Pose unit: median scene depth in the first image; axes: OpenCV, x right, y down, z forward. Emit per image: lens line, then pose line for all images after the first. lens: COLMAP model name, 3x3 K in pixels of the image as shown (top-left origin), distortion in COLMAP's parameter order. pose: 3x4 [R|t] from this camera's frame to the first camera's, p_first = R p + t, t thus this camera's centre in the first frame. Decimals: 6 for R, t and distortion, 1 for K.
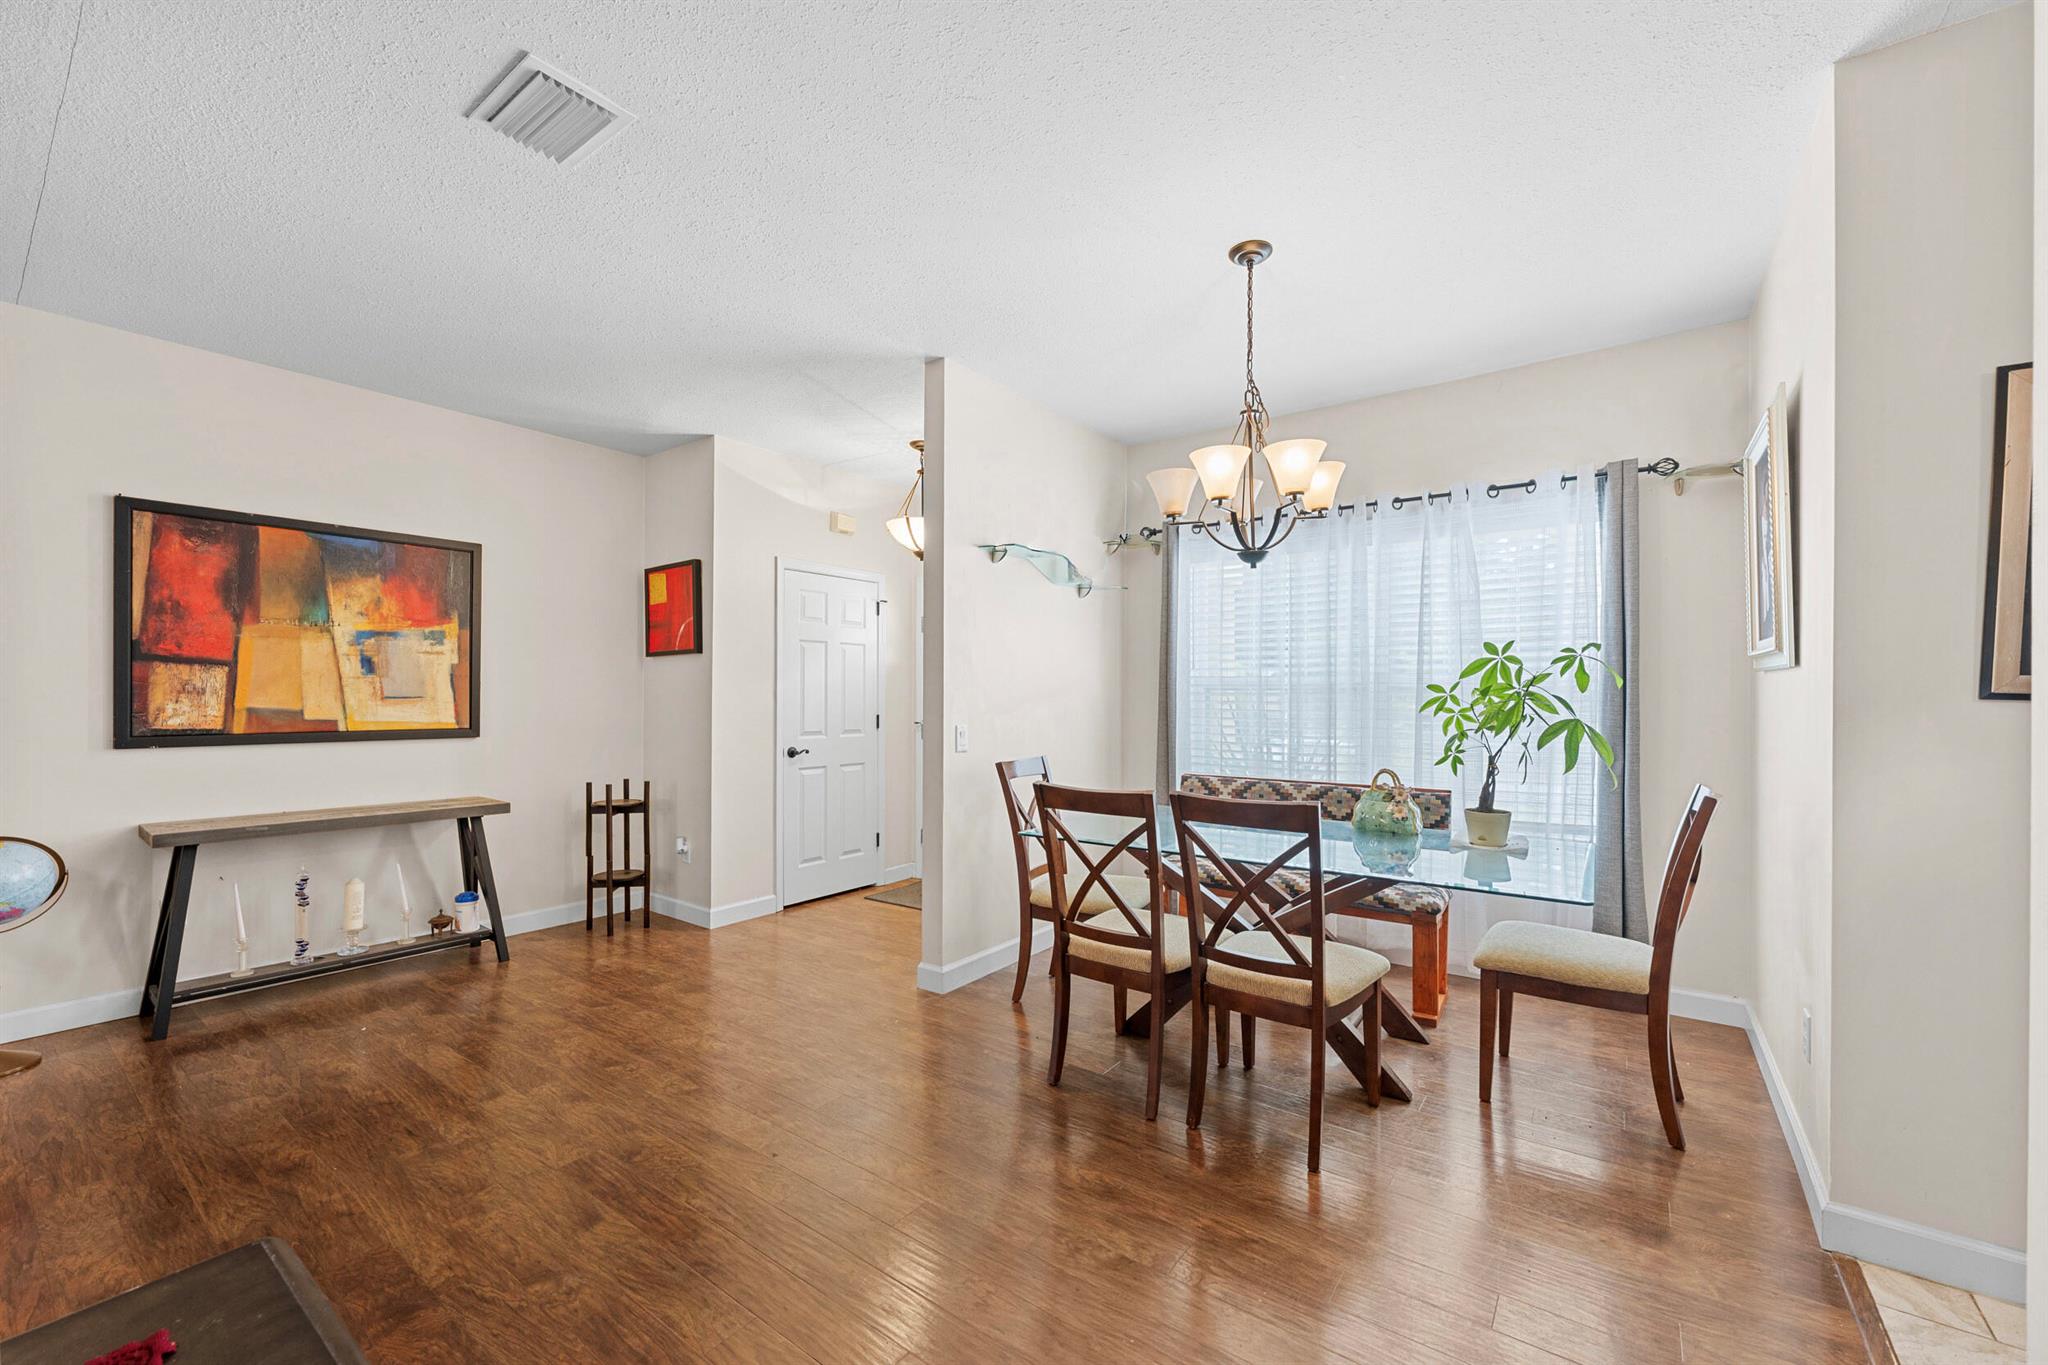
lens RADIAL K [[808.2, 0, 1016.7], [0, 808.2, 701.5], [0, 0, 1]] dist [-0.002253, 0.000351]
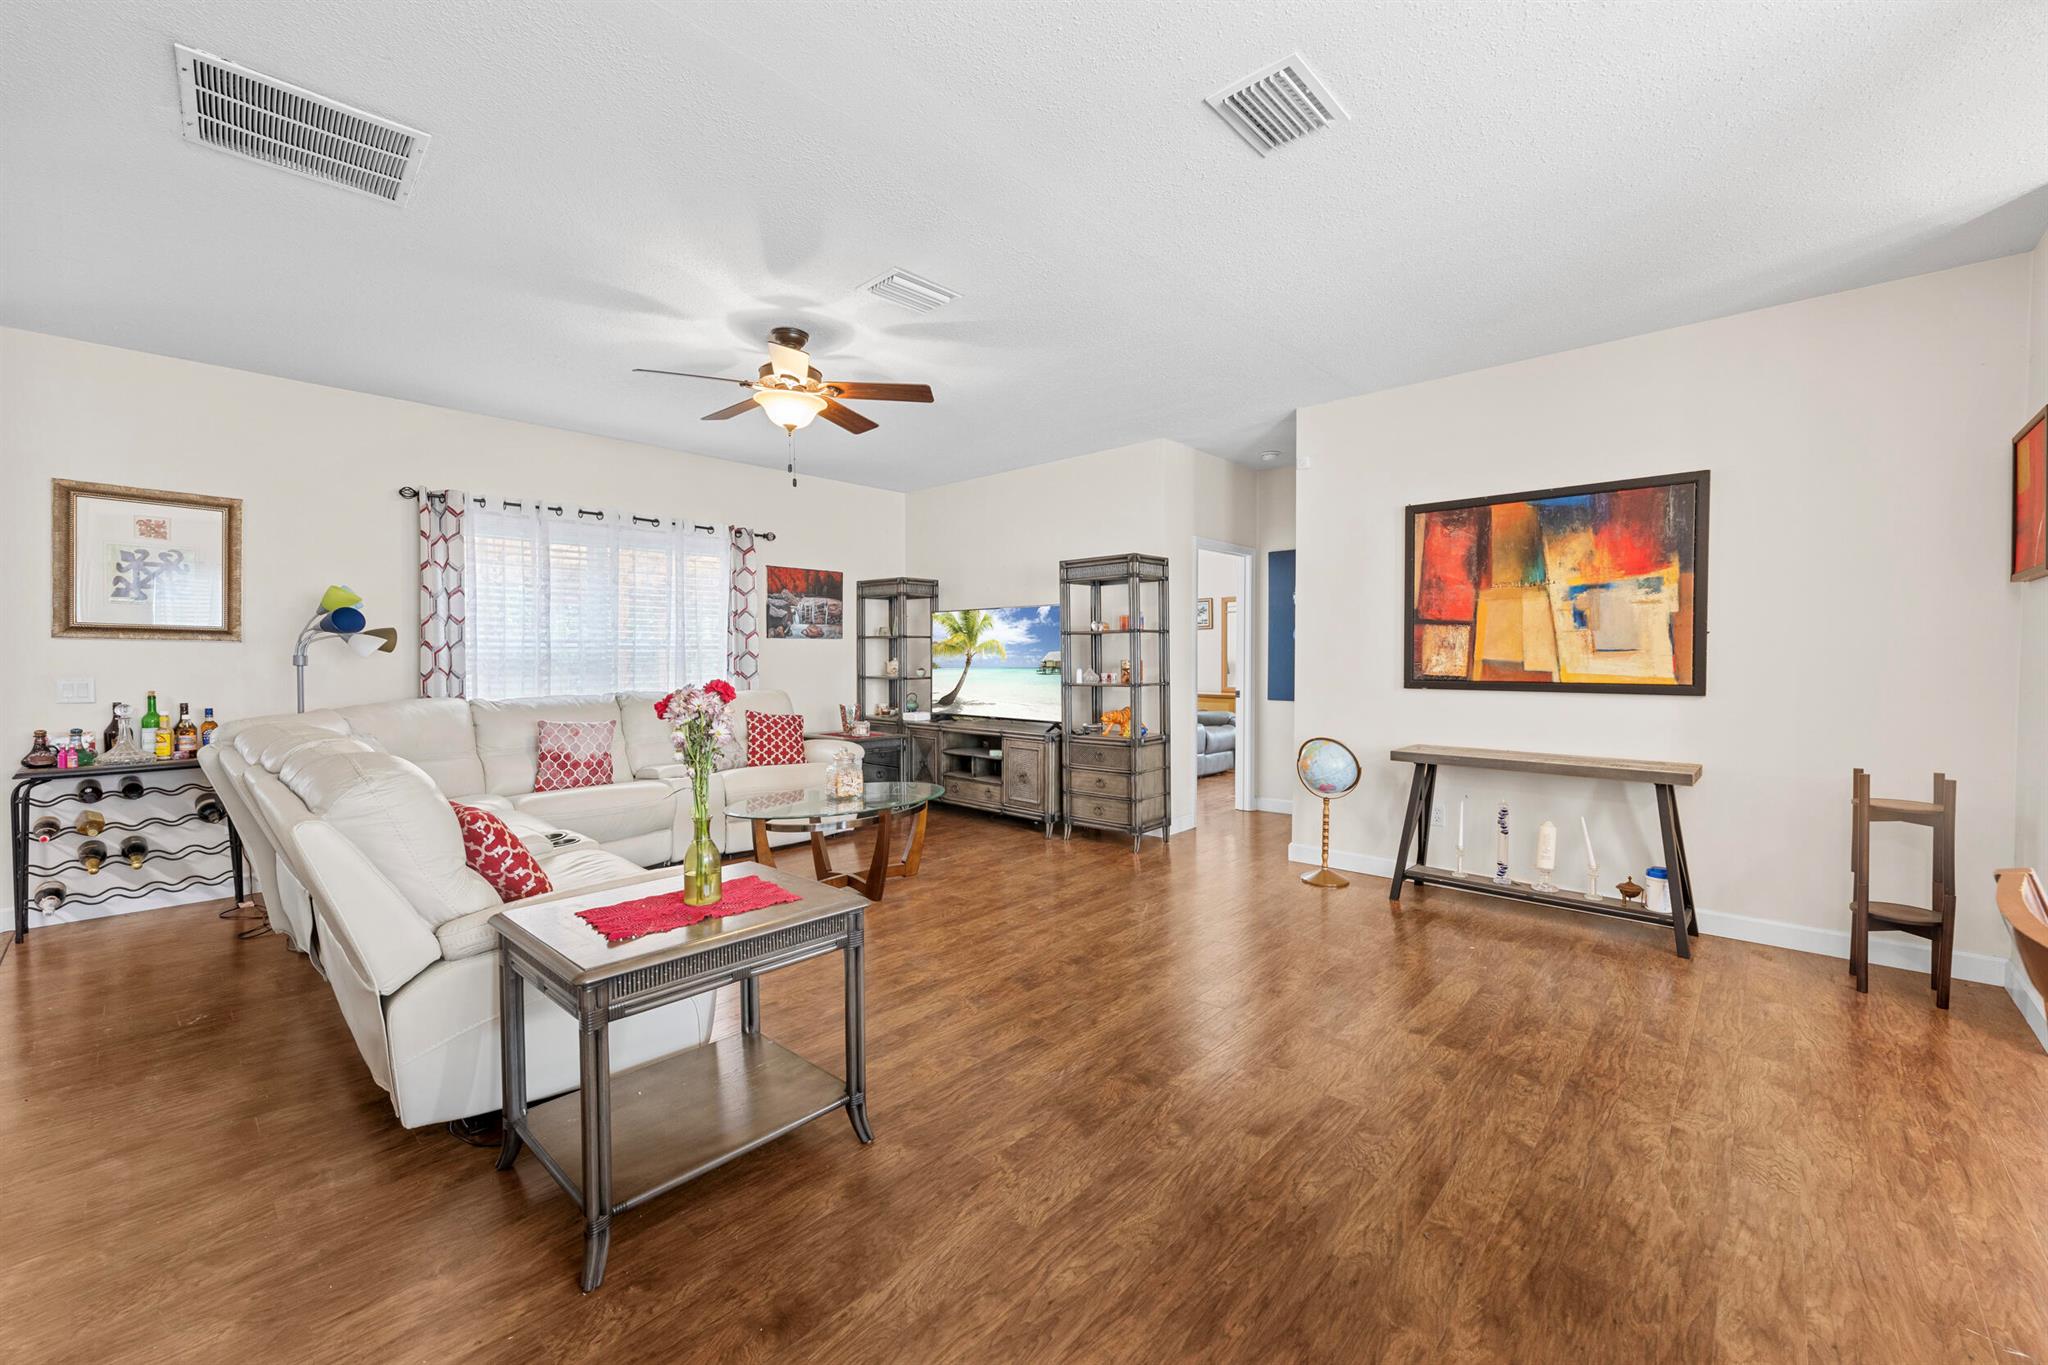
lens RADIAL K [[804.0, 0, 1019.1], [0, 804.0, 677.3], [0, 0, 1]] dist [-0.002142, 0.000185]
pose [[-0.099966, 0.025666, -0.994660, 0.287251], [-0.001952, 0.999660, 0.025991, 0.004234], [0.994989, 0.004540, -0.099882, 0.403038]]
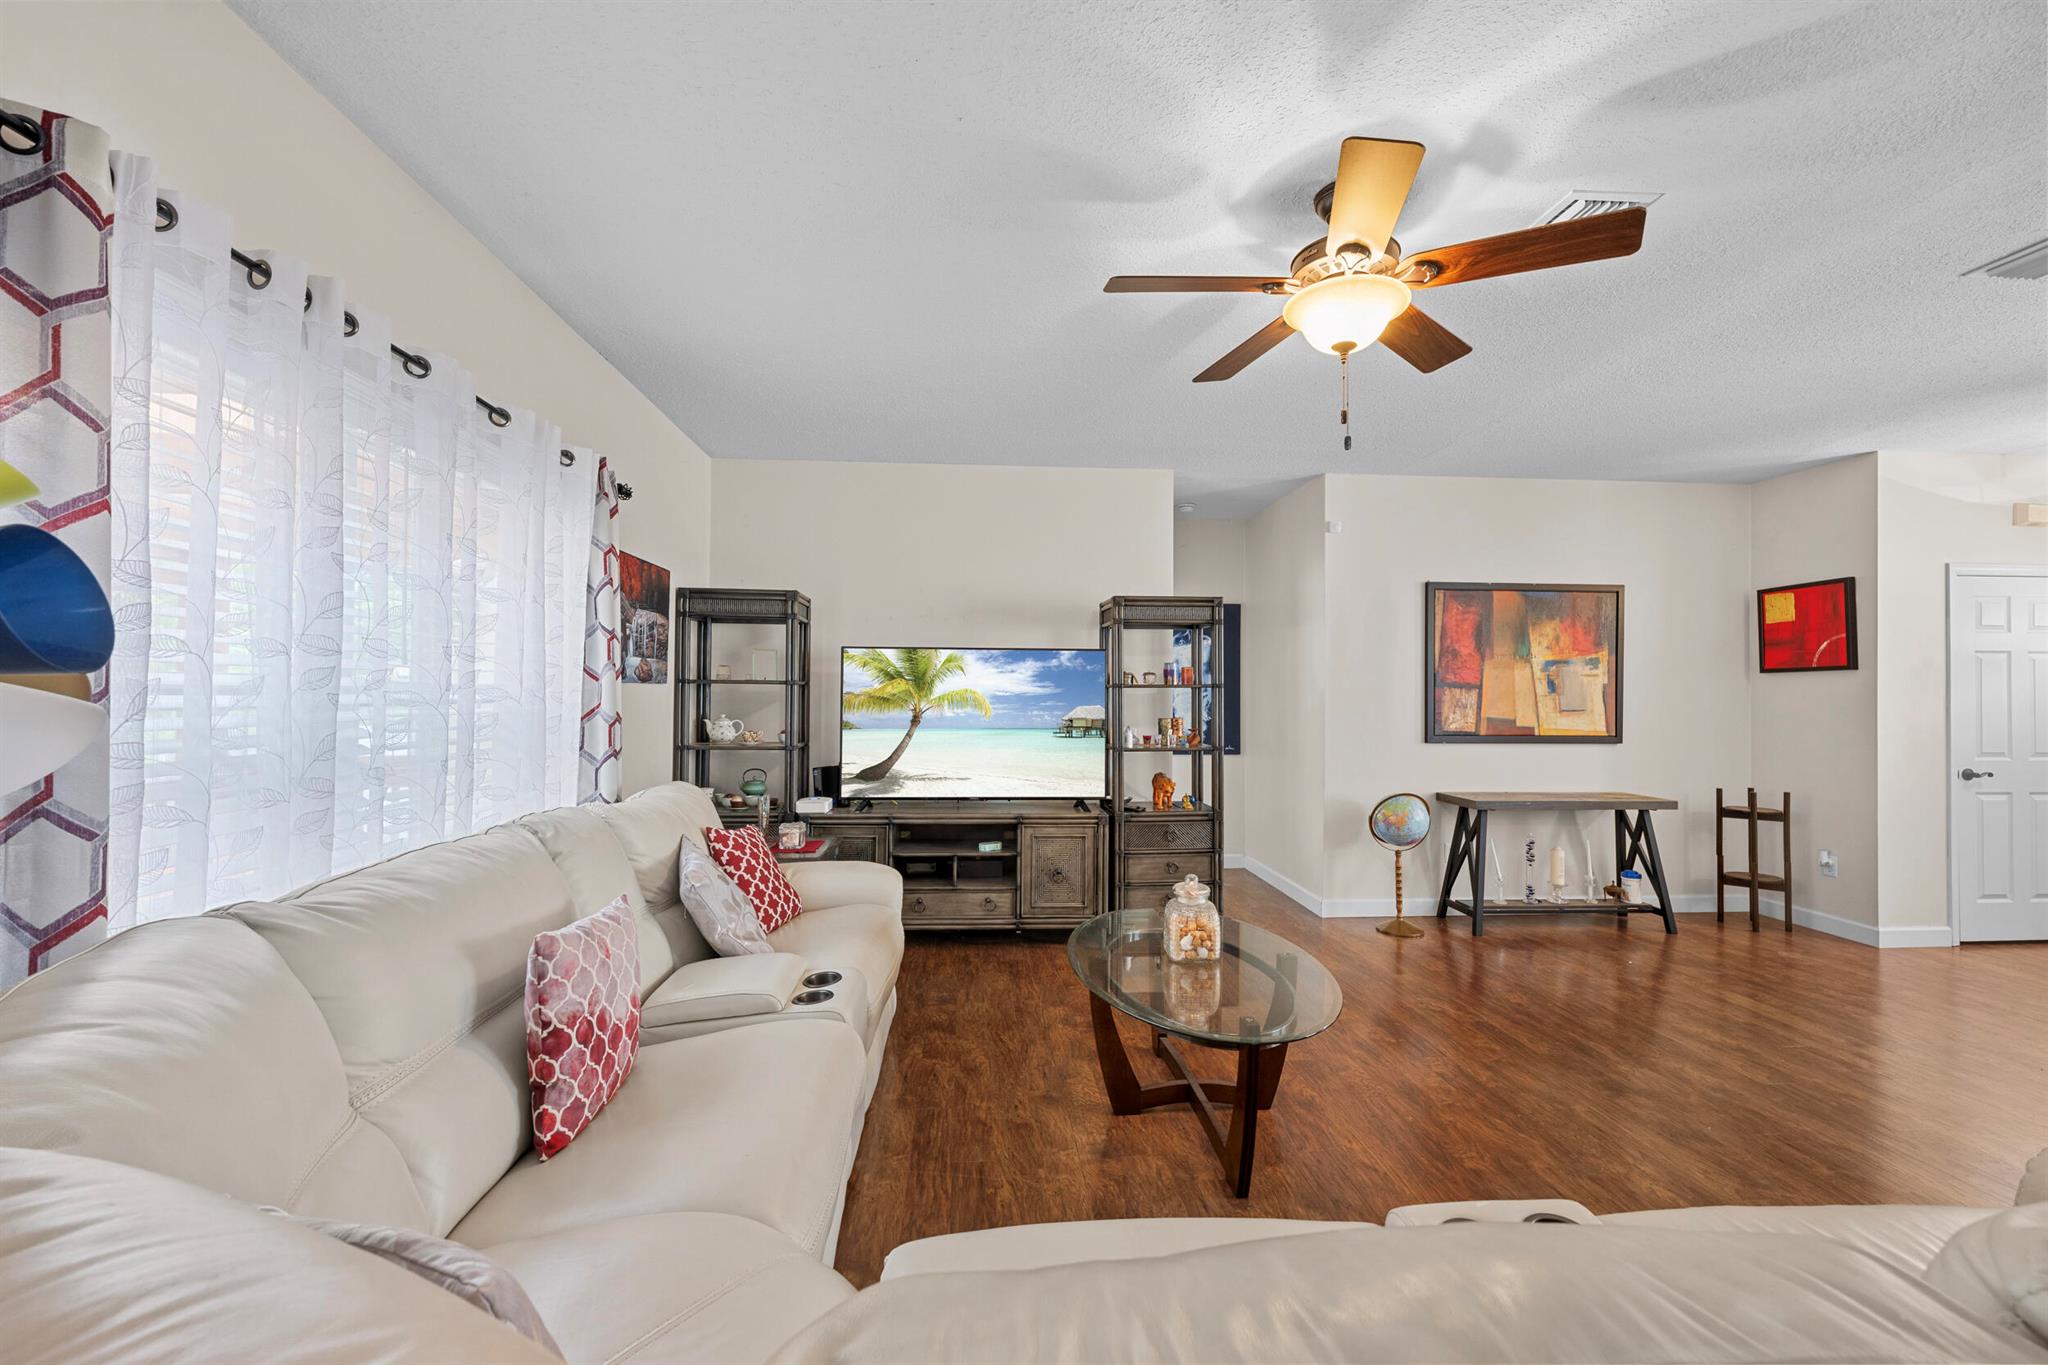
lens RADIAL K [[804.0, 0, 1019.1], [0, 804.0, 677.3], [0, 0, 1]] dist [-0.002142, 0.000185]
pose [[0.651753, -0.012019, -0.758336, -0.380796], [-0.008733, 0.999689, -0.023349, -0.021547], [0.758381, 0.021841, 0.651445, -0.535640]]
